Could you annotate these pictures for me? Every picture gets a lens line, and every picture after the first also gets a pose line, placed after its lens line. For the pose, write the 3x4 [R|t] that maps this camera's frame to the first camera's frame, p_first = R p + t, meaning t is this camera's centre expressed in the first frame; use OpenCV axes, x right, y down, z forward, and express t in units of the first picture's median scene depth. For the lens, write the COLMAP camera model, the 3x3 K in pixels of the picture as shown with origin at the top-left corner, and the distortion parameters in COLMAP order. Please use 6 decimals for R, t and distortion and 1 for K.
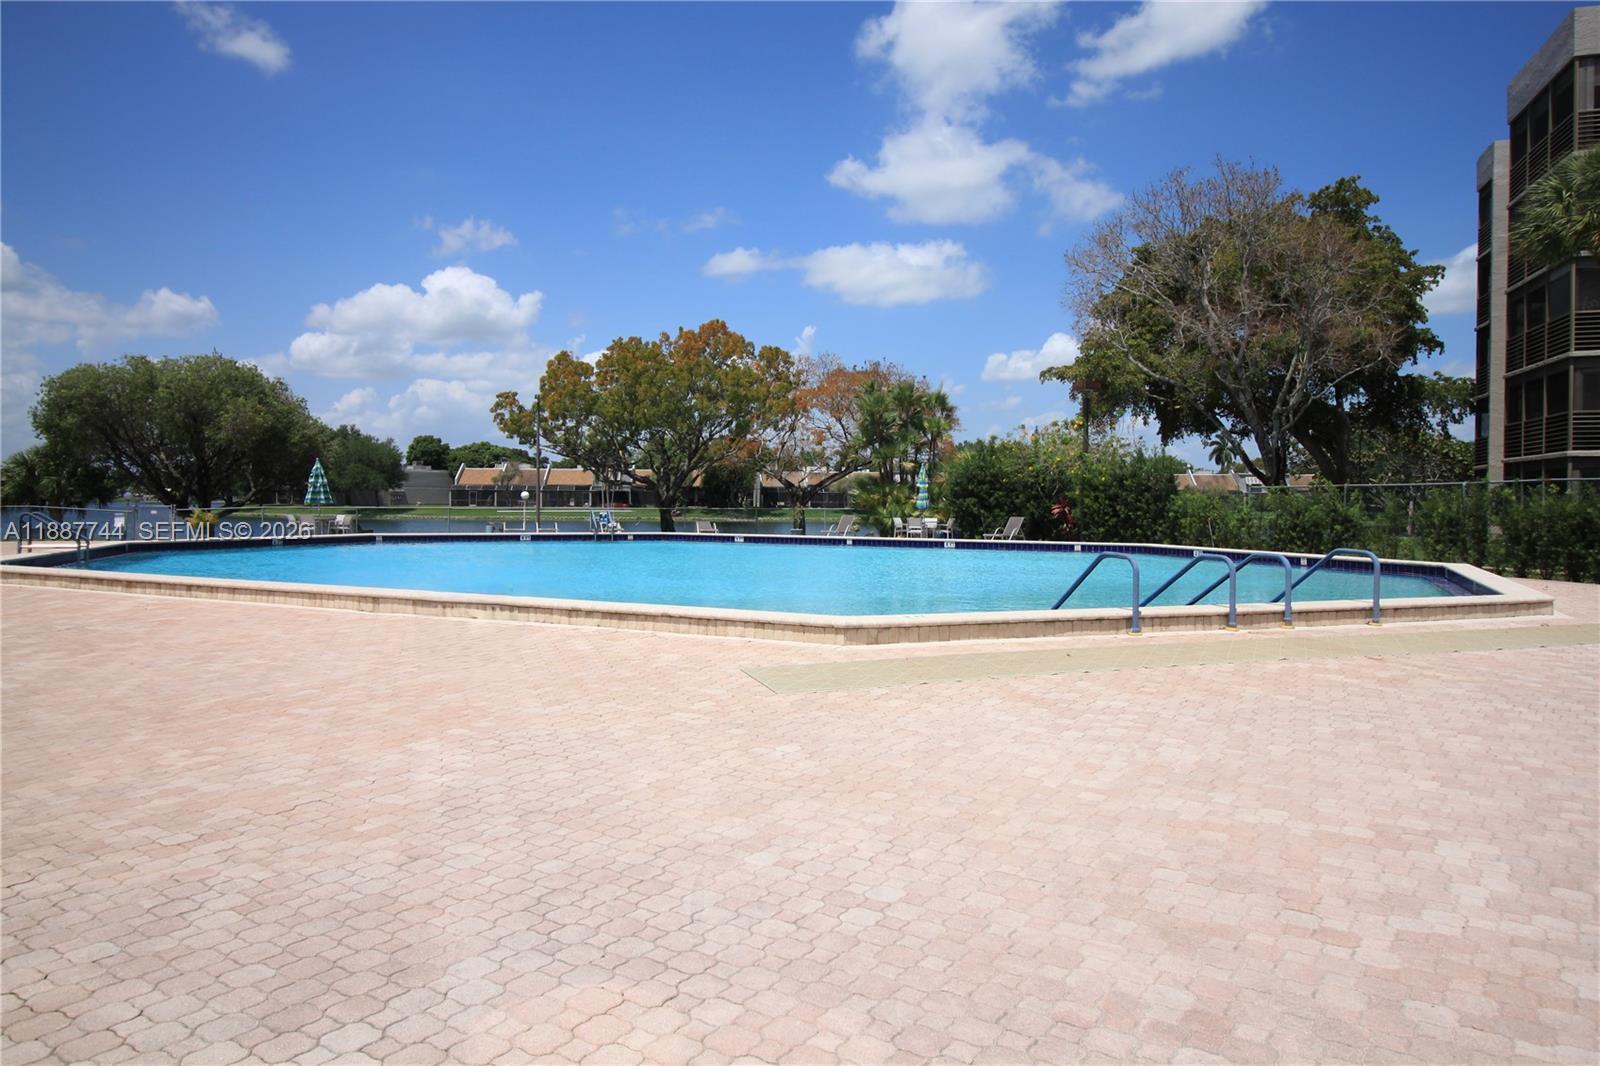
lens RADIAL K [[1025.0, 0, 800.0], [0, 1025.0, 533.0], [0, 0, 1]] dist [0.002490, 0.000206]
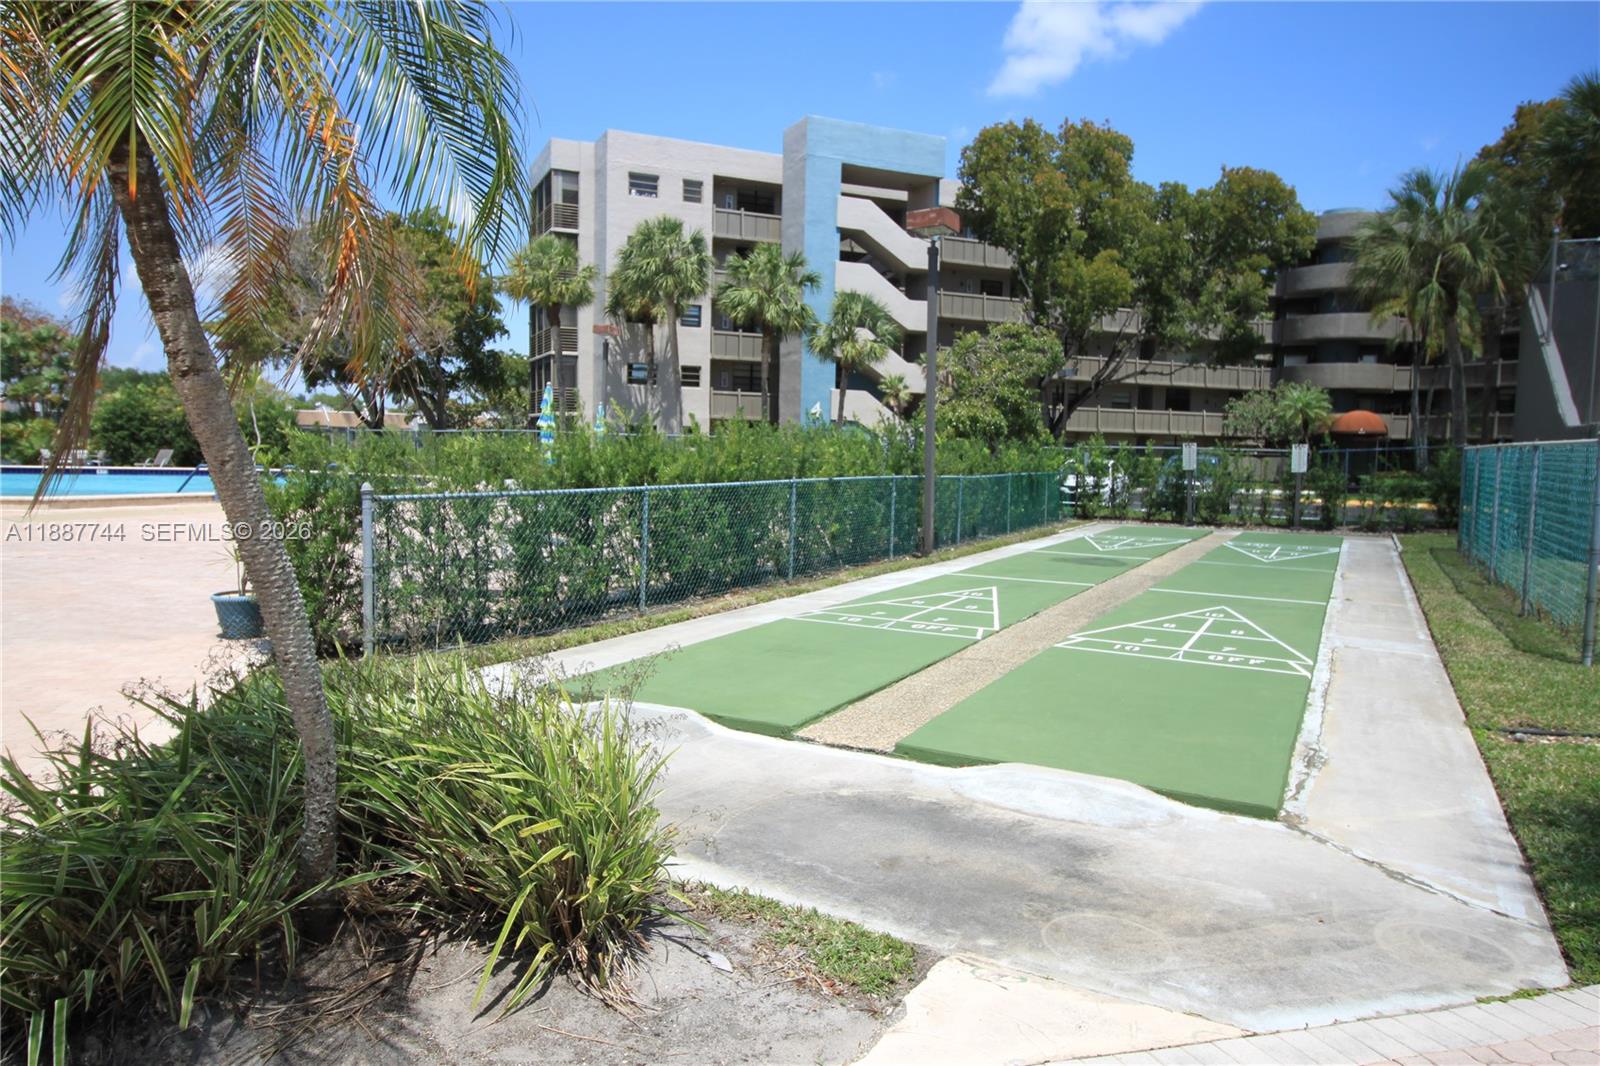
lens RADIAL K [[1025.0, 0, 800.0], [0, 1025.0, 533.0], [0, 0, 1]] dist [0.002490, 0.000206]
pose [[0.731466, -0.043233, 0.680506, -0.065316], [0.001922, 0.998115, 0.061345, 0.009236], [-0.681875, -0.043564, 0.730171, -0.370443]]
